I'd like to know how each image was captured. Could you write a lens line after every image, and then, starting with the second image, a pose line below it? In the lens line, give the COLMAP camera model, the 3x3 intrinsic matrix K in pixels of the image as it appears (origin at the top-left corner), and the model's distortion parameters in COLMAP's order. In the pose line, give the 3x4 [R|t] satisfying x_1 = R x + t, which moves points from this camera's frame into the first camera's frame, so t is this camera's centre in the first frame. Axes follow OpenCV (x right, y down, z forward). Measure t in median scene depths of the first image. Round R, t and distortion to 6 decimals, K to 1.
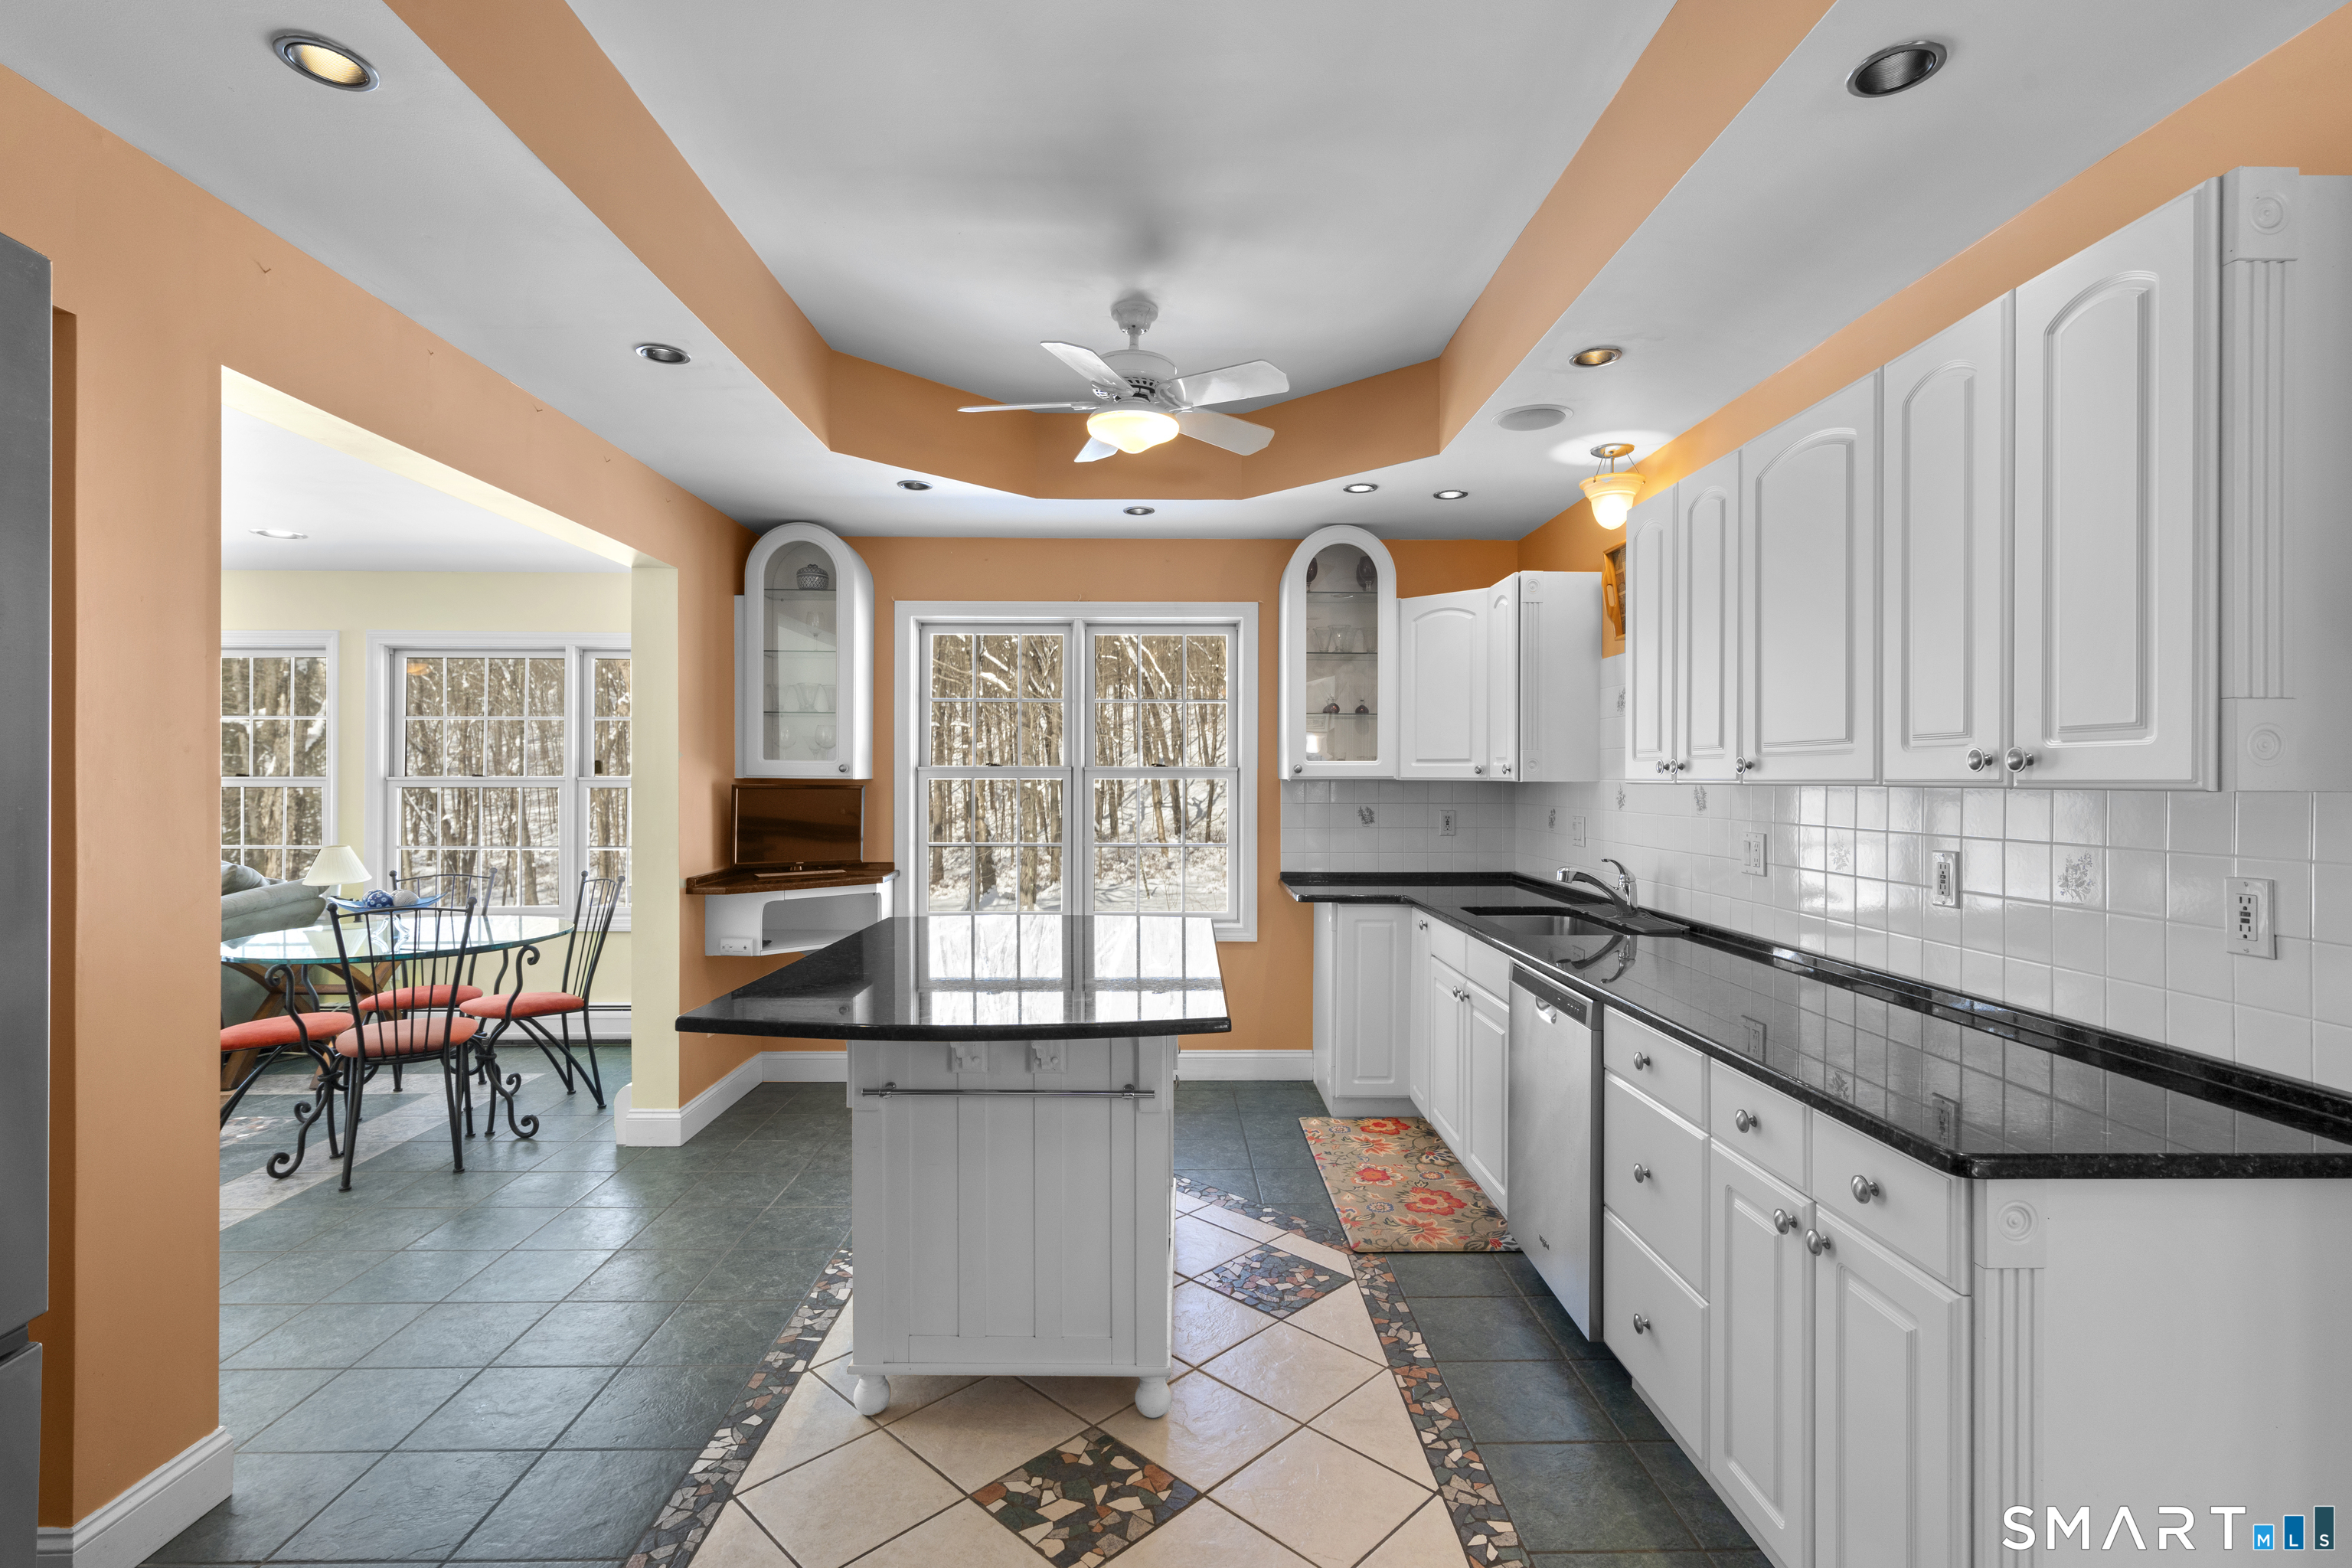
lens RADIAL K [[1086.2, 0, 1173.8], [0, 1086.2, 779.6], [0, 0, 1]] dist [0.001218, 0.000349]
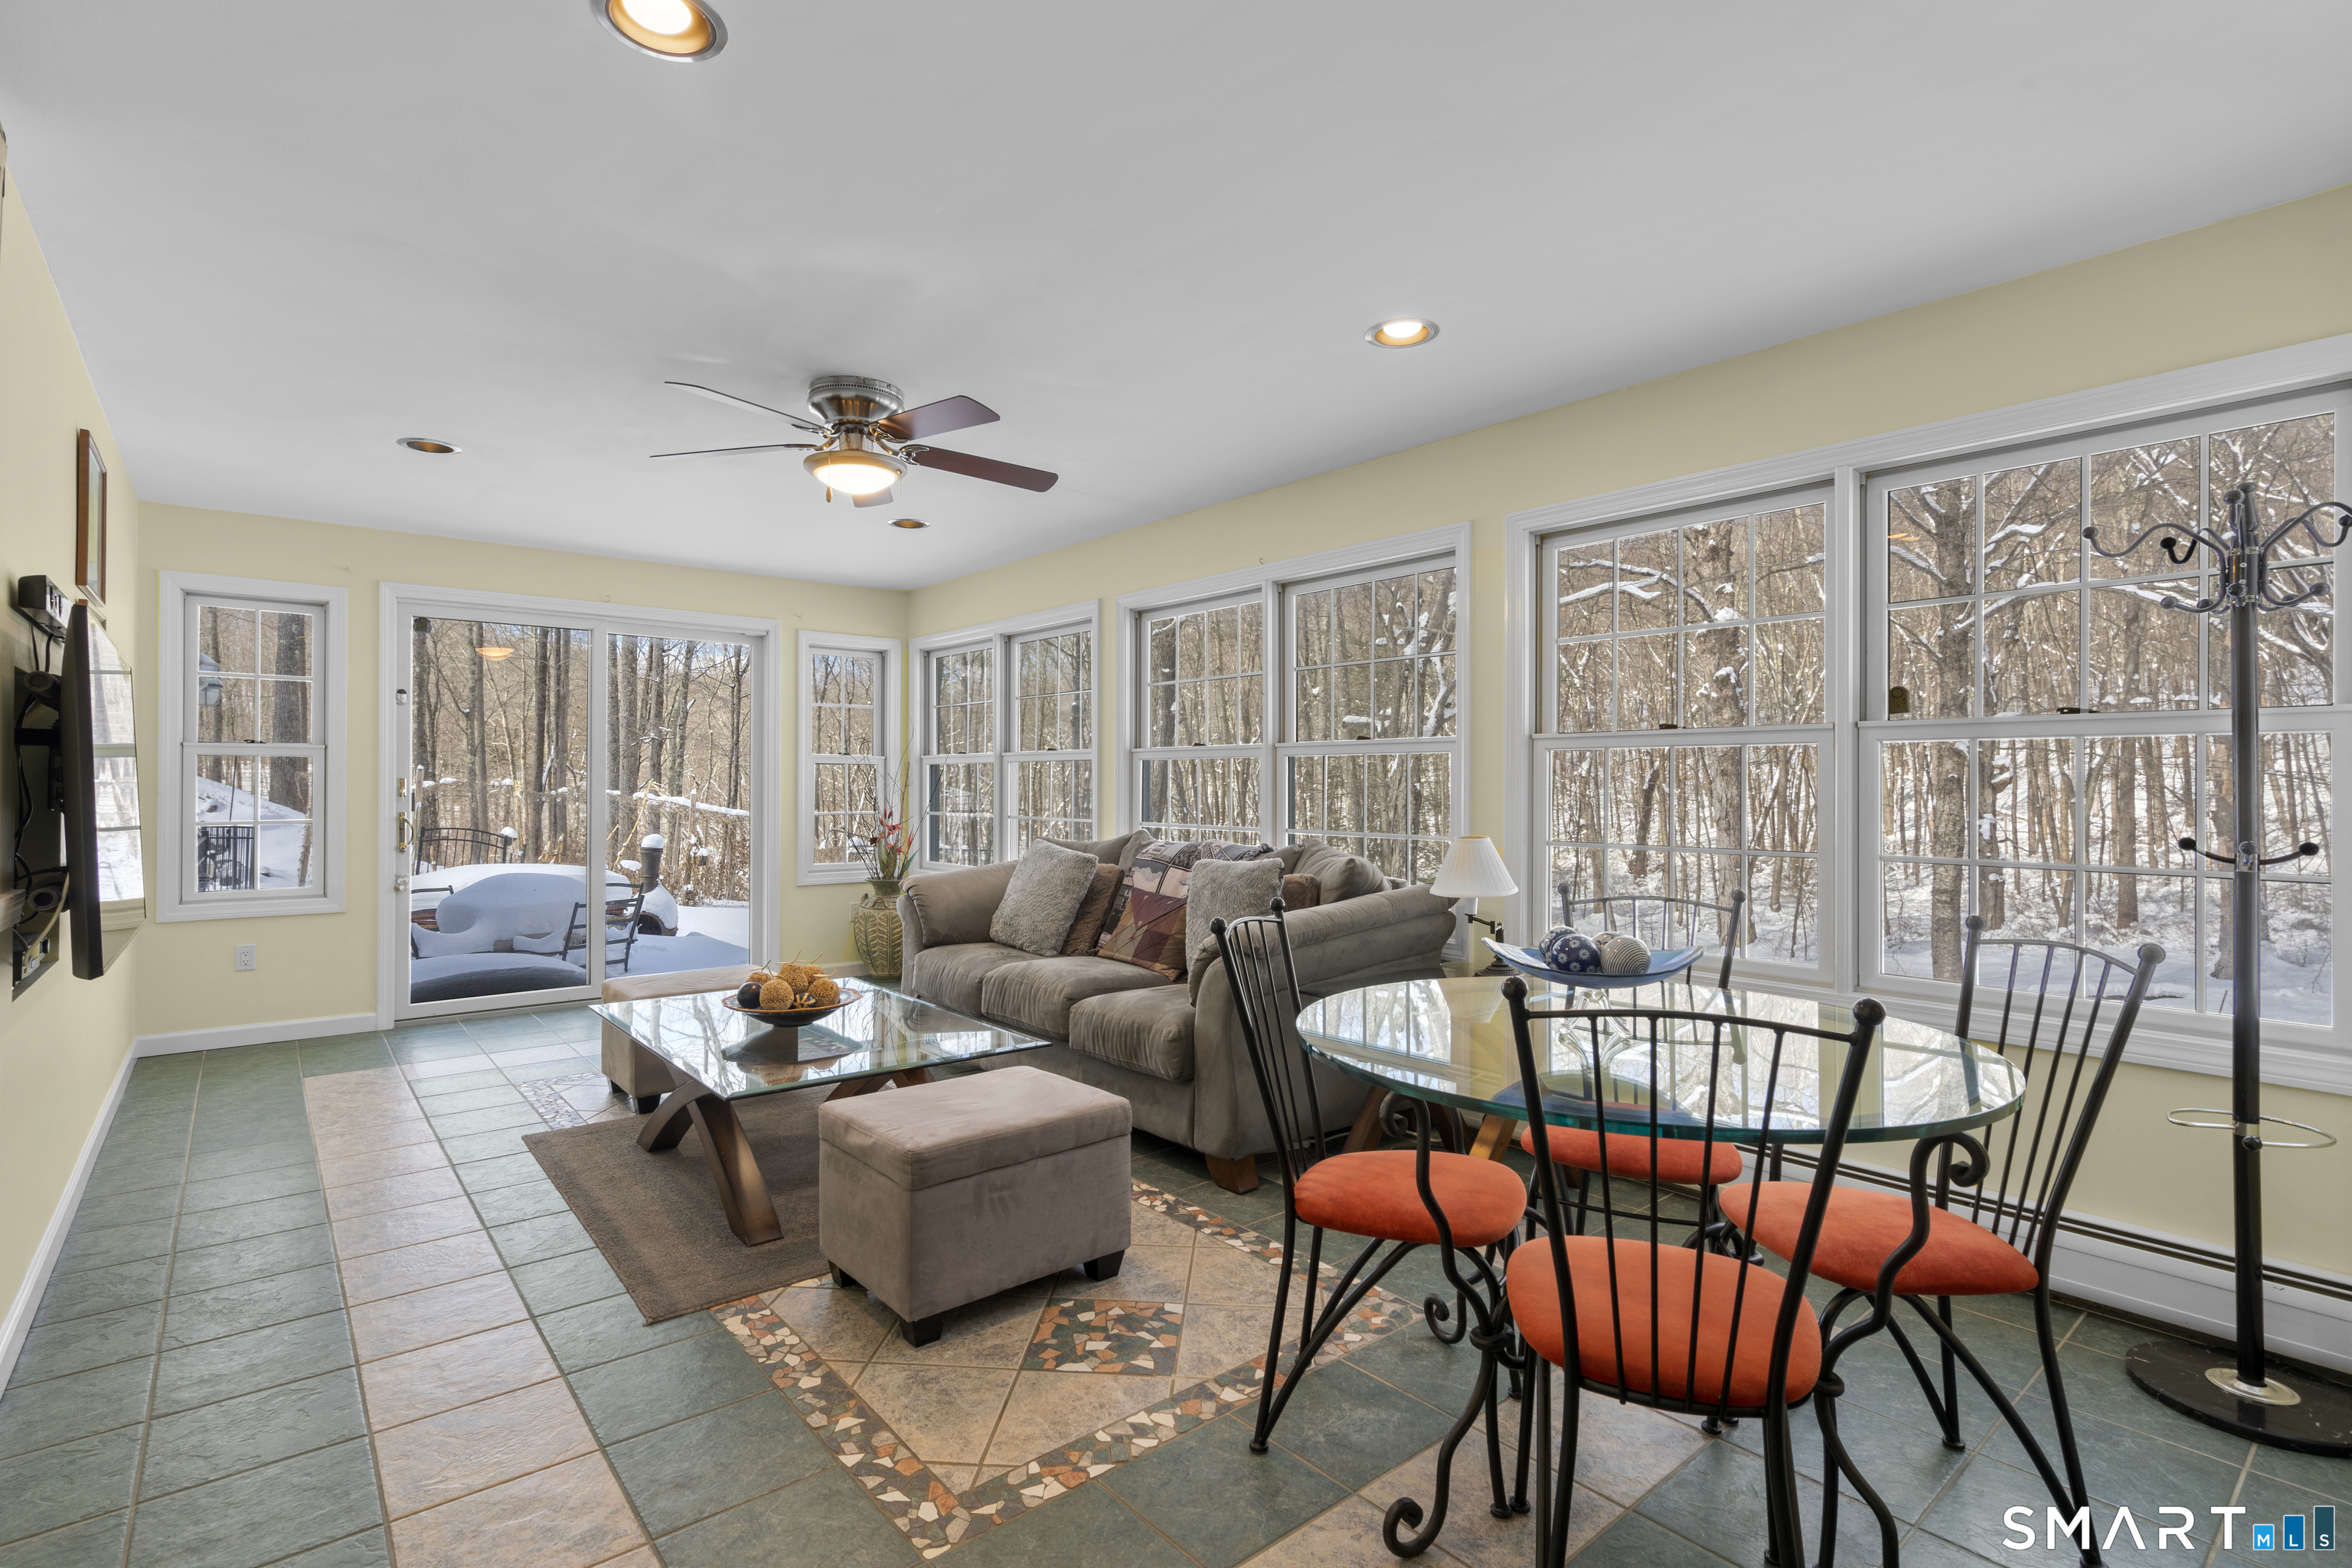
lens RADIAL K [[1086.2, 0, 1173.8], [0, 1086.2, 779.6], [0, 0, 1]] dist [0.001218, 0.000349]
pose [[0.626165, -0.004147, -0.779679, -0.380845], [-0.002469, 0.999970, -0.007302, 0.032996], [0.779686, 0.006497, 0.626137, 0.461734]]
